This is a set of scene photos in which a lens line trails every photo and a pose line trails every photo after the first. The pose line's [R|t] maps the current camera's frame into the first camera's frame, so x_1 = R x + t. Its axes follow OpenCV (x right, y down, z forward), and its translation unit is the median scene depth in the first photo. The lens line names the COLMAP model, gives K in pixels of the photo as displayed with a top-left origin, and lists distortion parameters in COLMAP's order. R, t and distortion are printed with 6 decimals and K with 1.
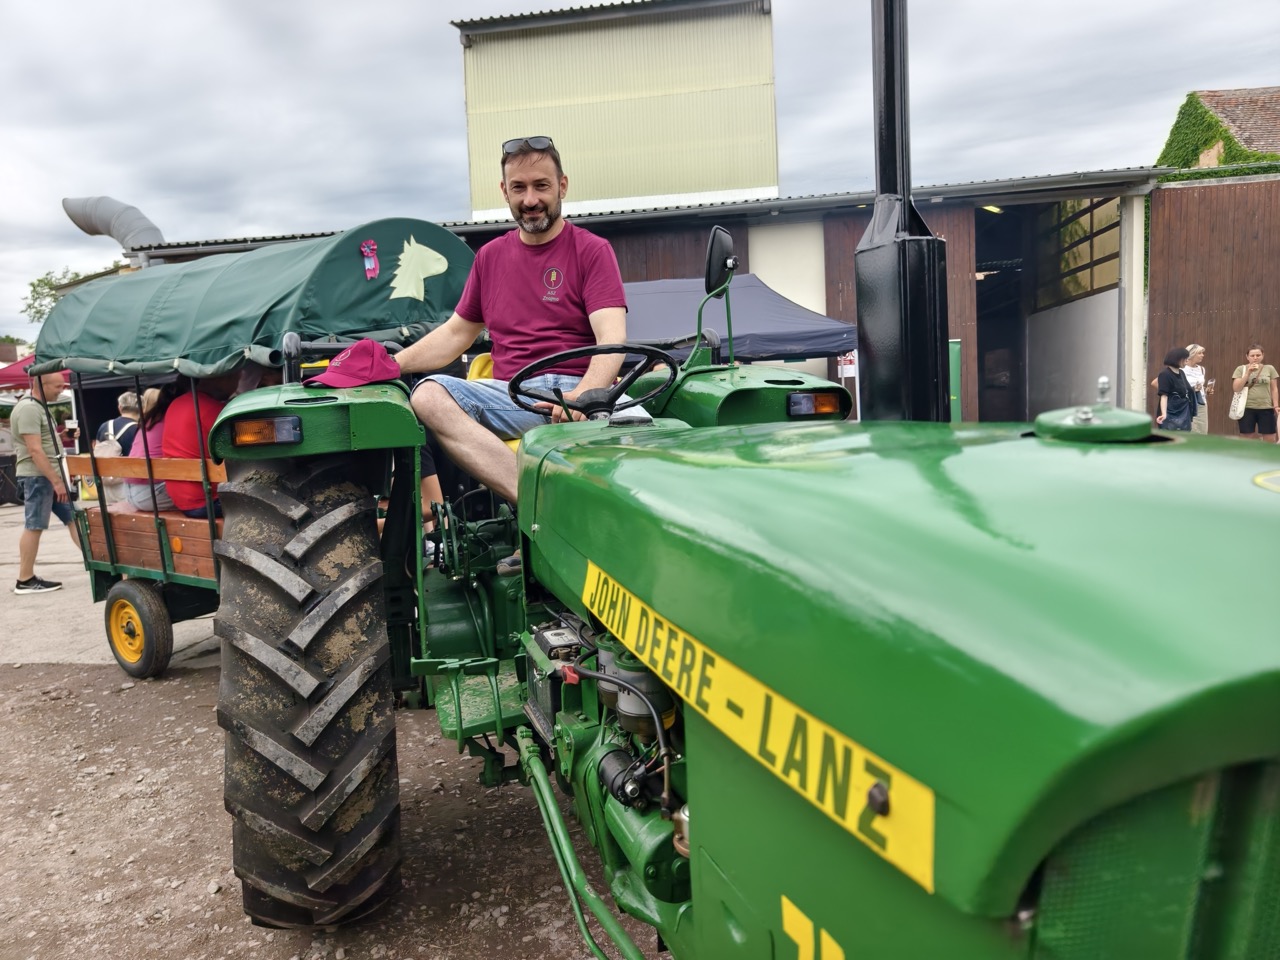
lens RADIAL K [[862.0, 0, 619.3], [0, 862.0, 469.7], [0, 0, 1]] dist [0.016820, -0.012233]
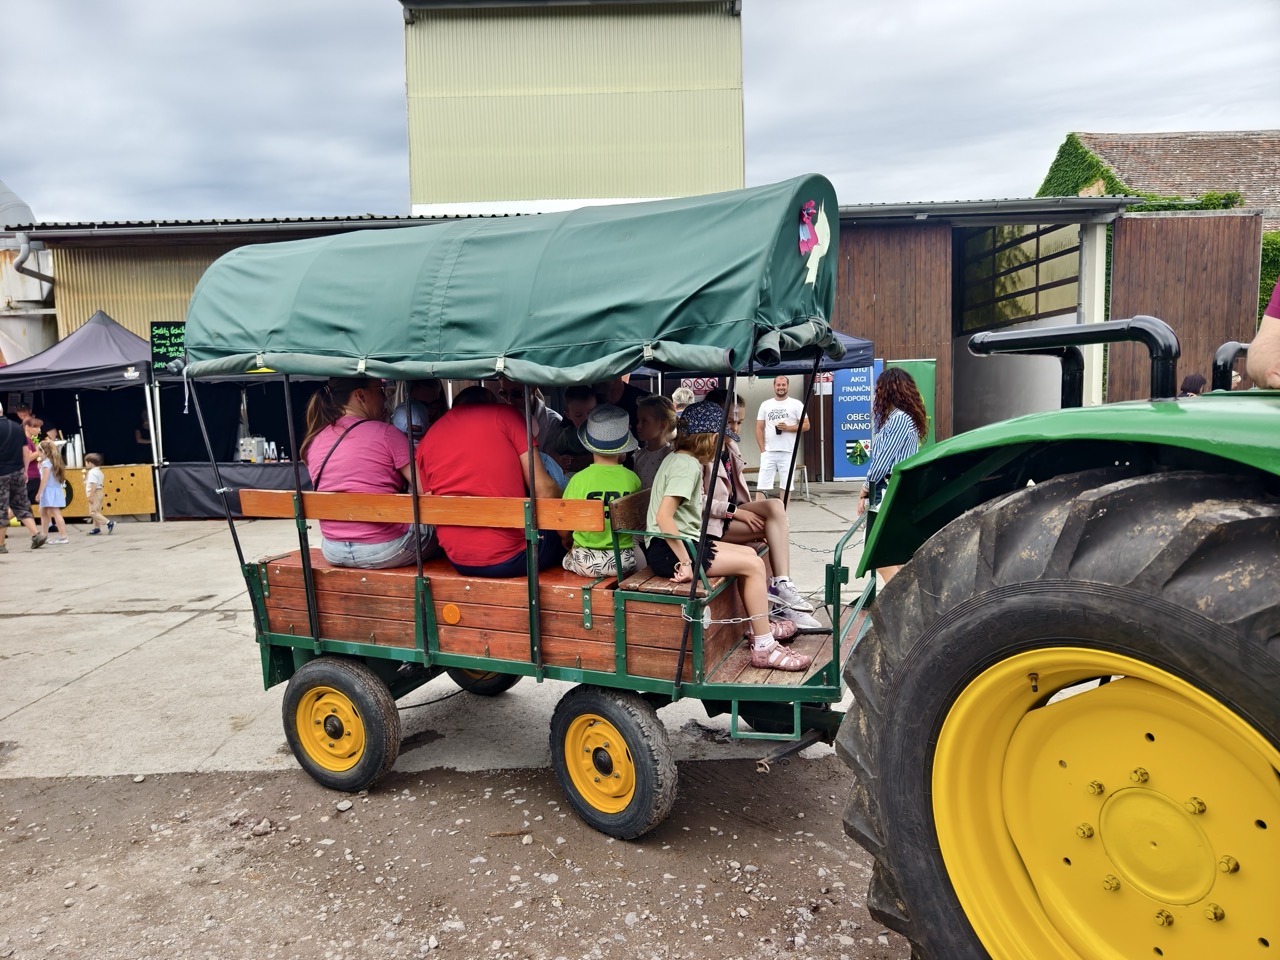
lens RADIAL K [[862.0, 0, 611.7], [0, 862.0, 490.9], [0, 0, 1]] dist [0.016820, -0.012233]
pose [[0.984796, -0.002252, 0.173701, -0.159898], [0.000757, 0.999962, 0.008671, -0.007261], [-0.173714, -0.008408, 0.984760, 0.083585]]
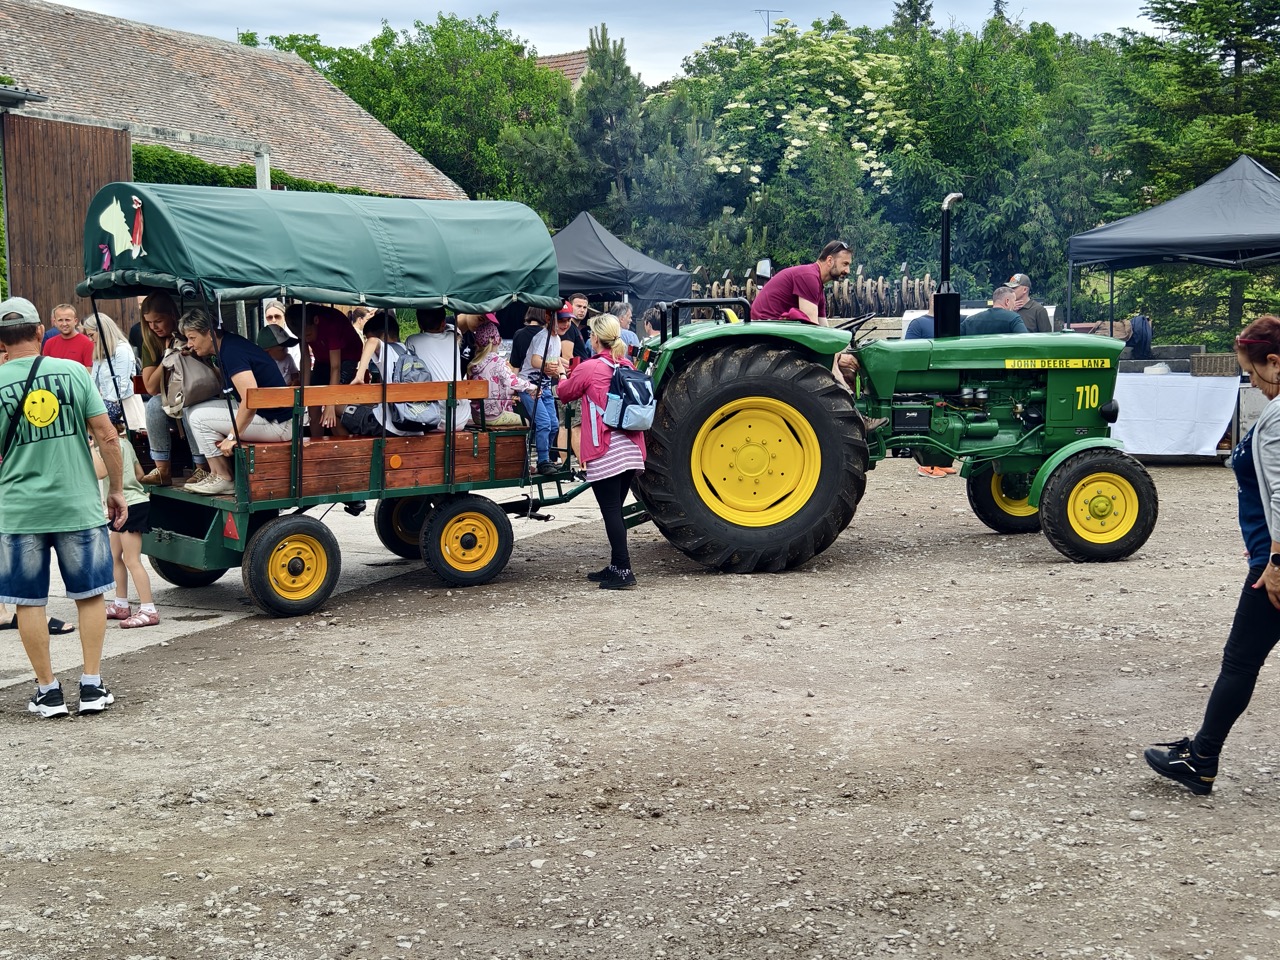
lens RADIAL K [[1637.2, 0, 646.2], [0, 1637.2, 489.3], [0, 0, 1]] dist [0.048011, 0.000000]
pose [[0.240014, -0.066094, 0.968517, -0.785596], [0.092567, 0.994692, 0.044940, 0.018204], [-0.966346, 0.078867, 0.244858, 0.055745]]
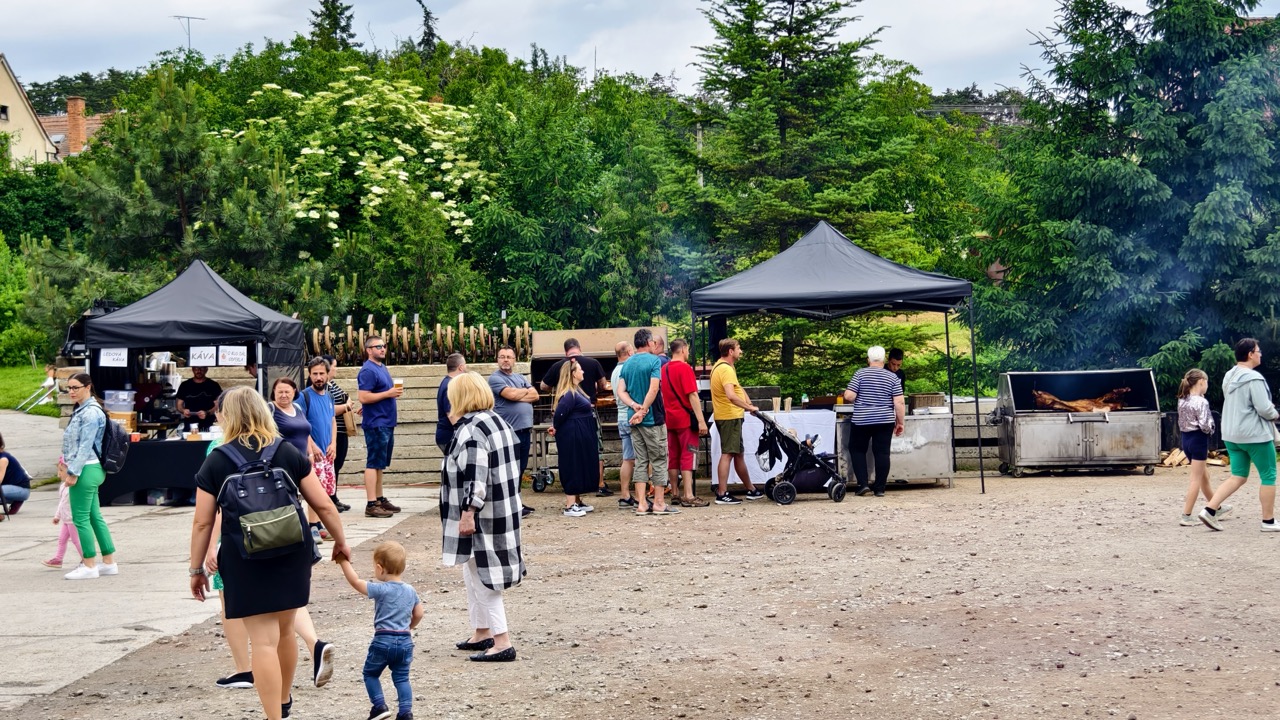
lens RADIAL K [[1928.0, 0, 636.0], [0, 1928.0, 363.5], [0, 0, 1]] dist [0.183098, 0.000000]
pose [[-0.087525, 0.033300, 0.995606, -1.084111], [0.114063, 0.993203, -0.023192, 0.007511], [-0.989611, 0.111532, -0.090729, 0.223225]]
